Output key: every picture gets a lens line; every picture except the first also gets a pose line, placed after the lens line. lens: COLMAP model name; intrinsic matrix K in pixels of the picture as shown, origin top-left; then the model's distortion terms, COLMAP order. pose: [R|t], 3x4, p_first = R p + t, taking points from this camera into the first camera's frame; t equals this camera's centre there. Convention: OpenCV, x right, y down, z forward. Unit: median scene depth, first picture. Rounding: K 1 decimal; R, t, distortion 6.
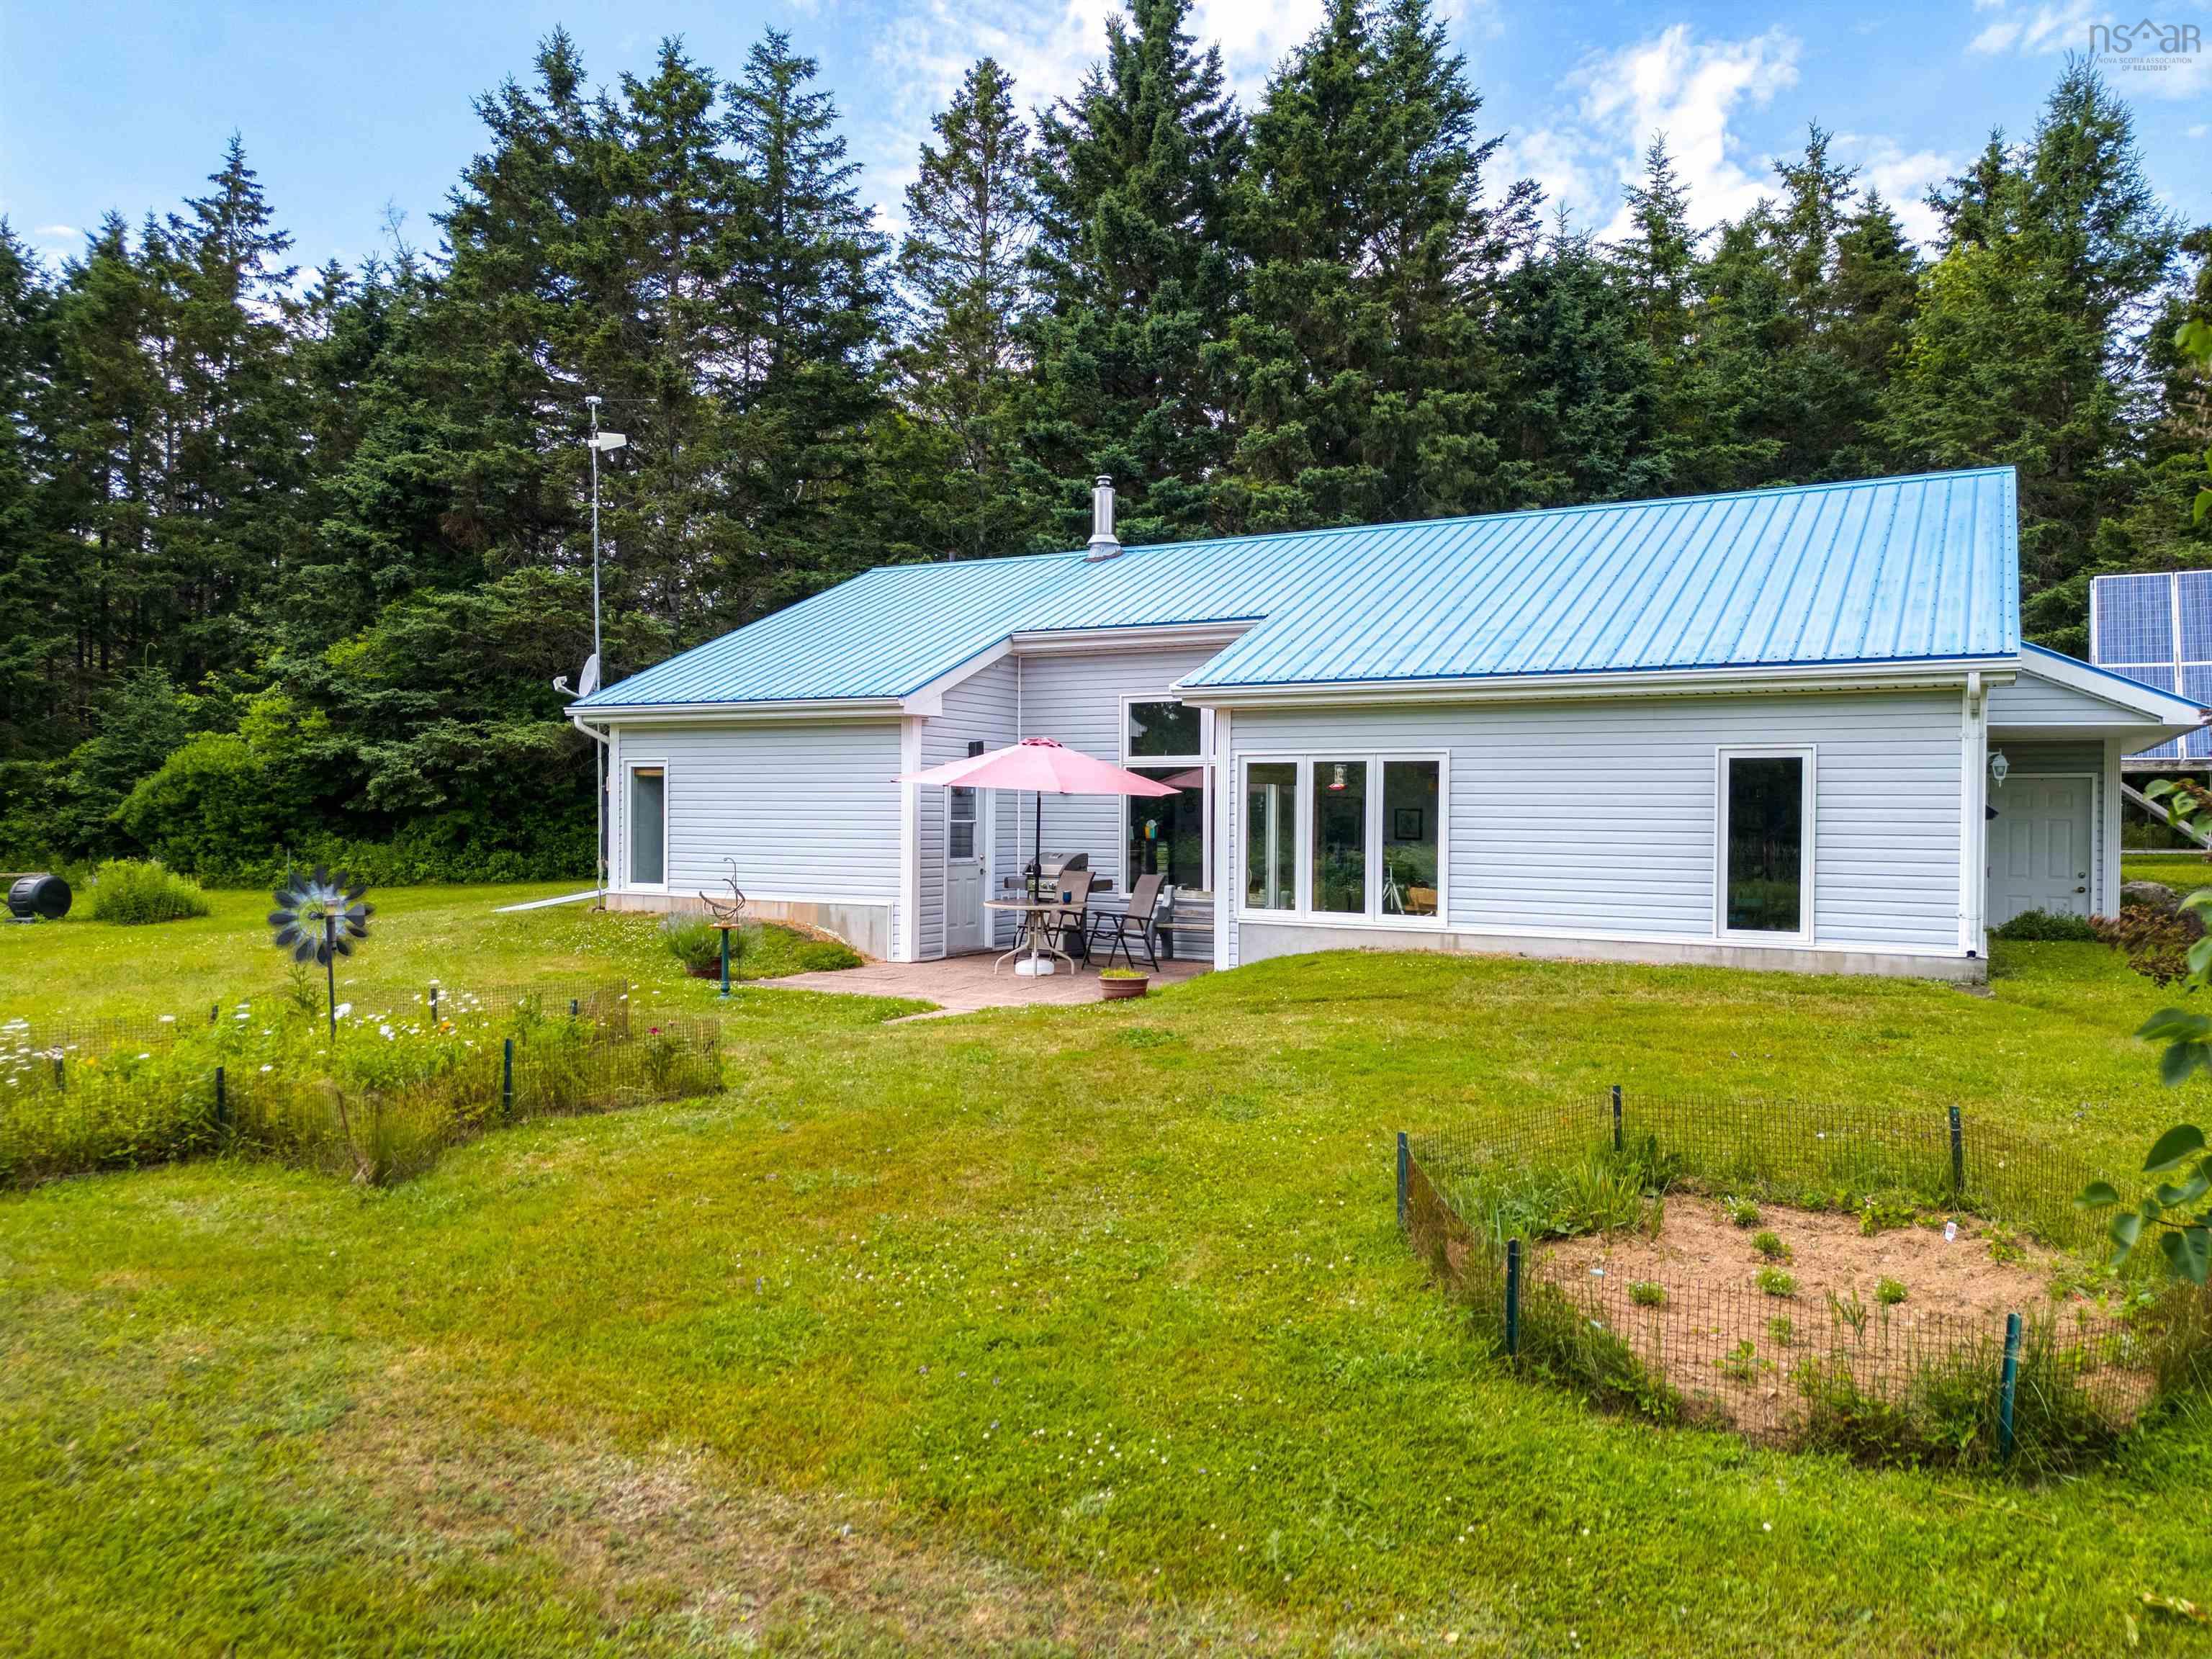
lens RADIAL K [[1551.0, 0, 1100.5], [0, 1551.0, 833.1], [0, 0, 1]] dist [0.071225, -0.073029]
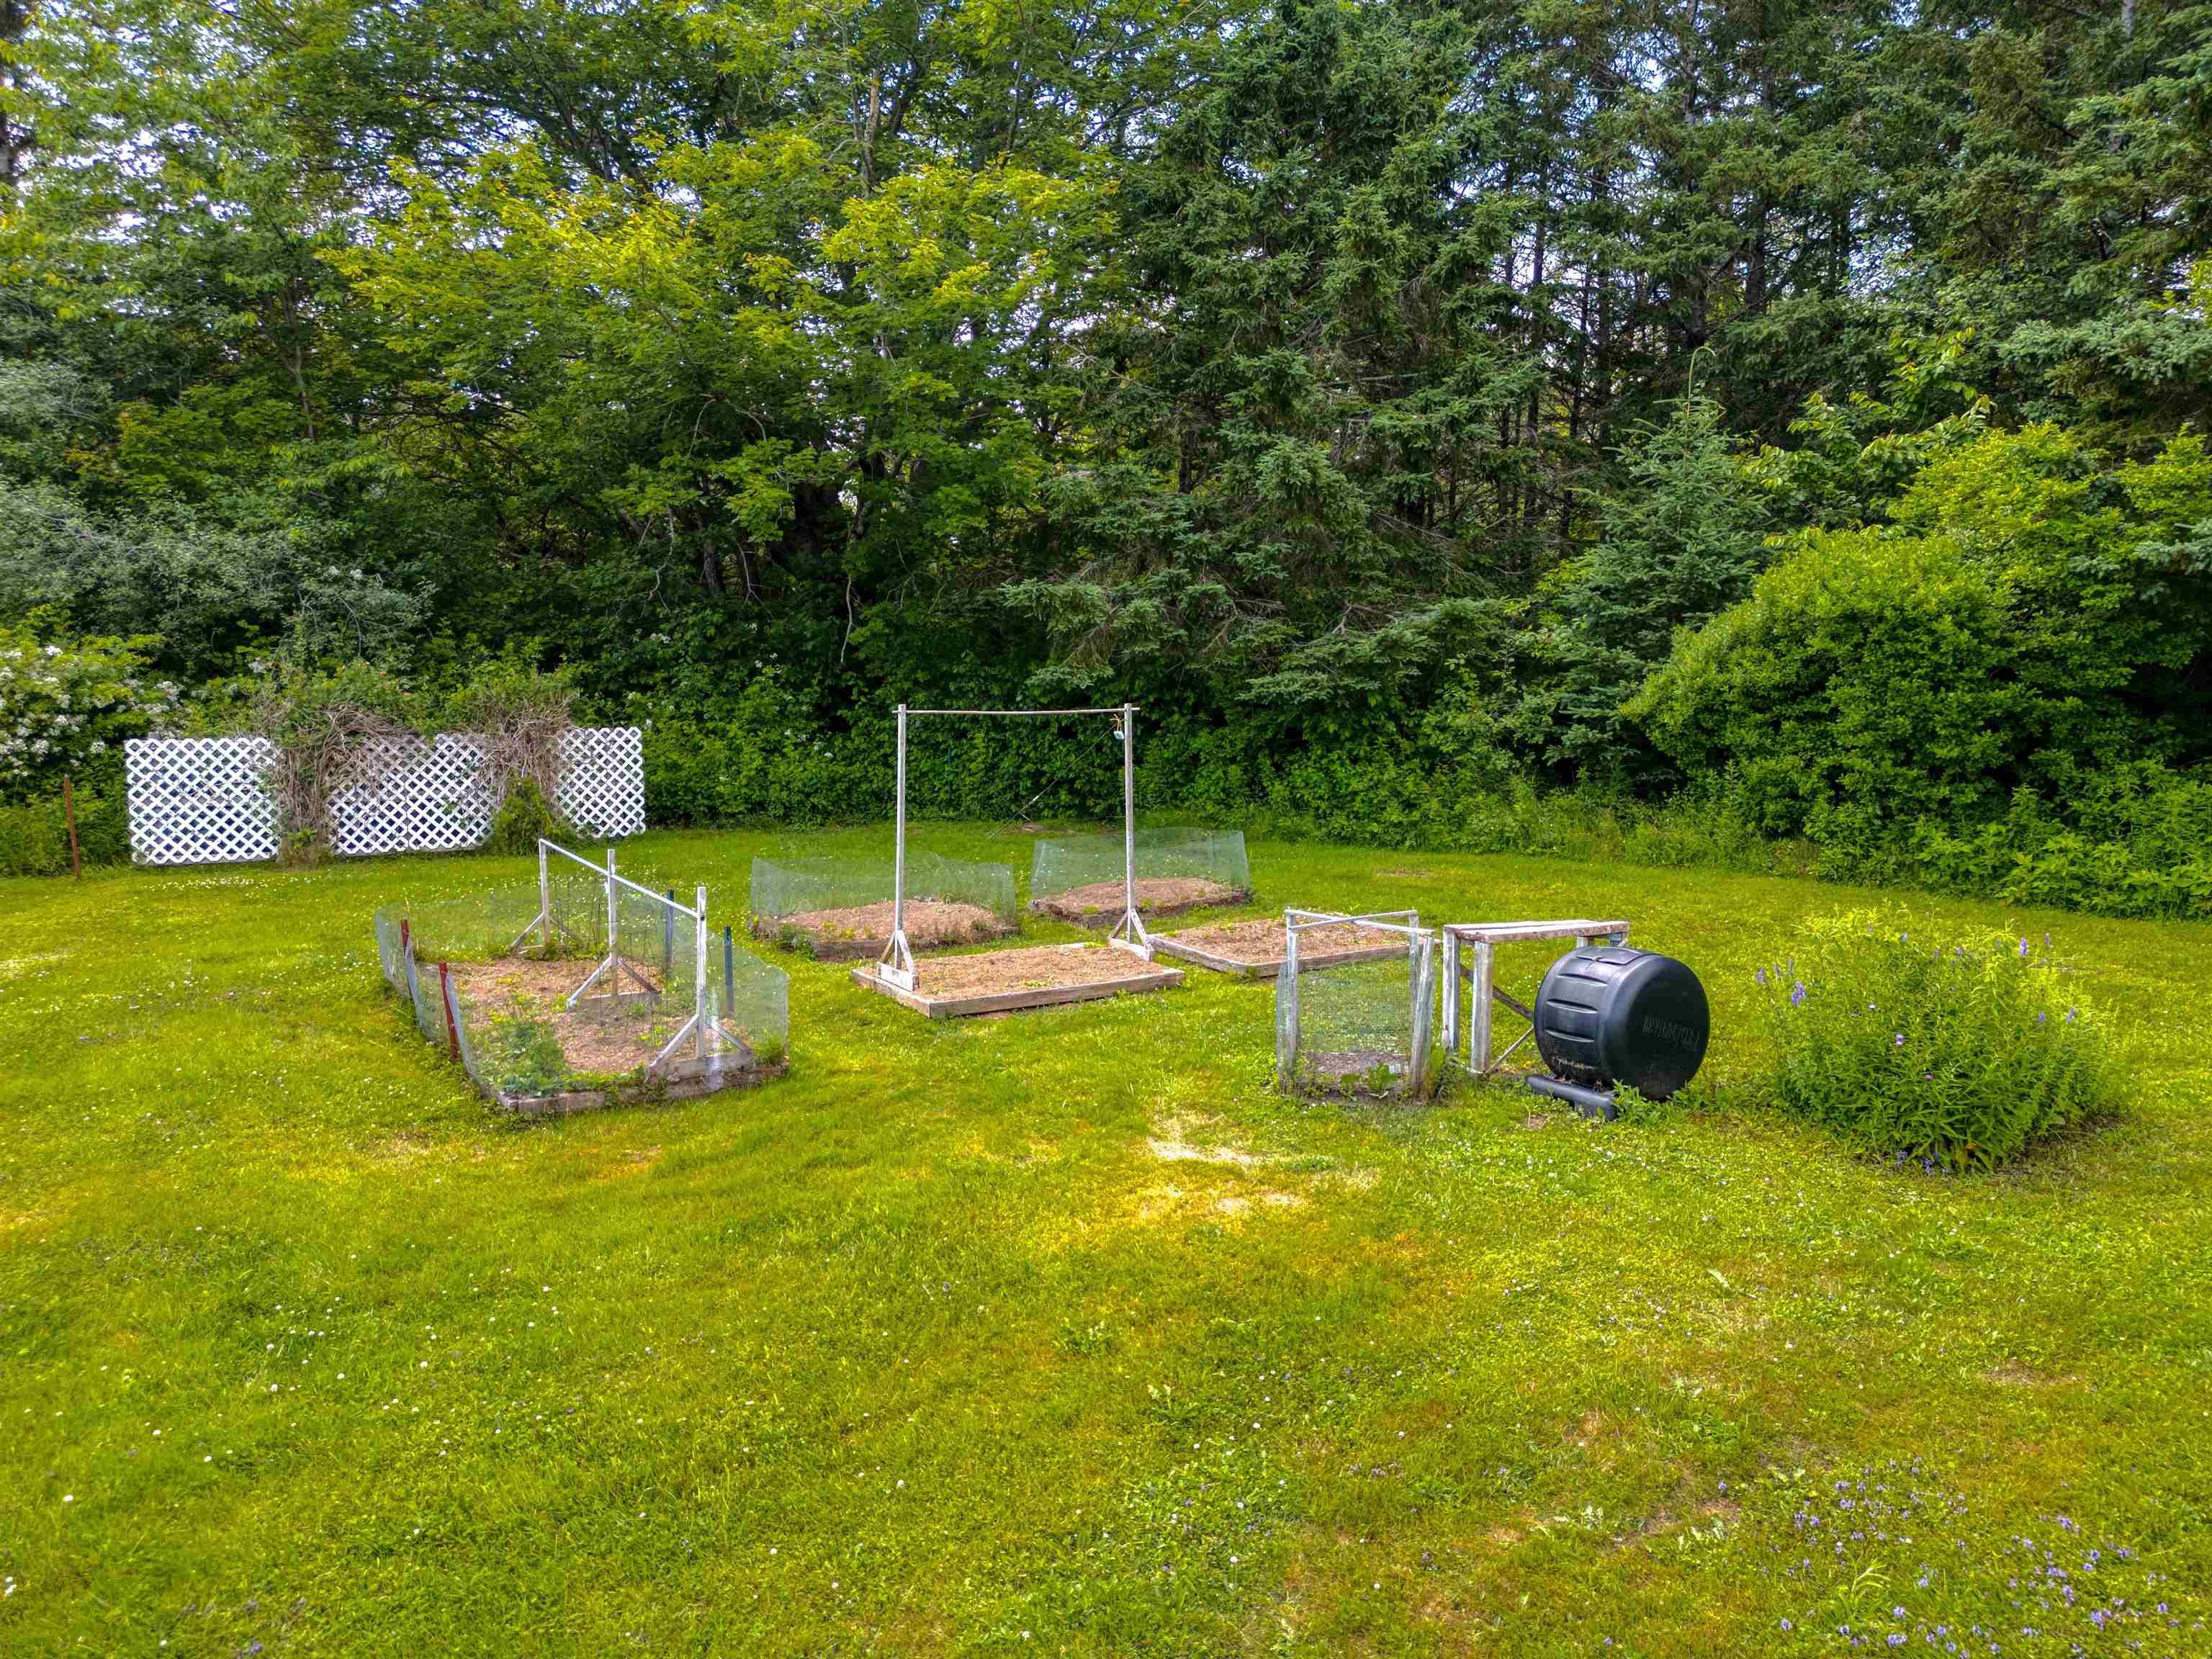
lens RADIAL K [[1544.9, 0, 1105.2], [0, 1544.9, 831.9], [0, 0, 1]] dist [0.075272, -0.084387]
pose [[0.718770, 0.080601, -0.690560, -0.528666], [-0.011332, 0.994483, 0.104280, -0.027112], [0.695156, -0.067128, 0.715718, 0.700428]]
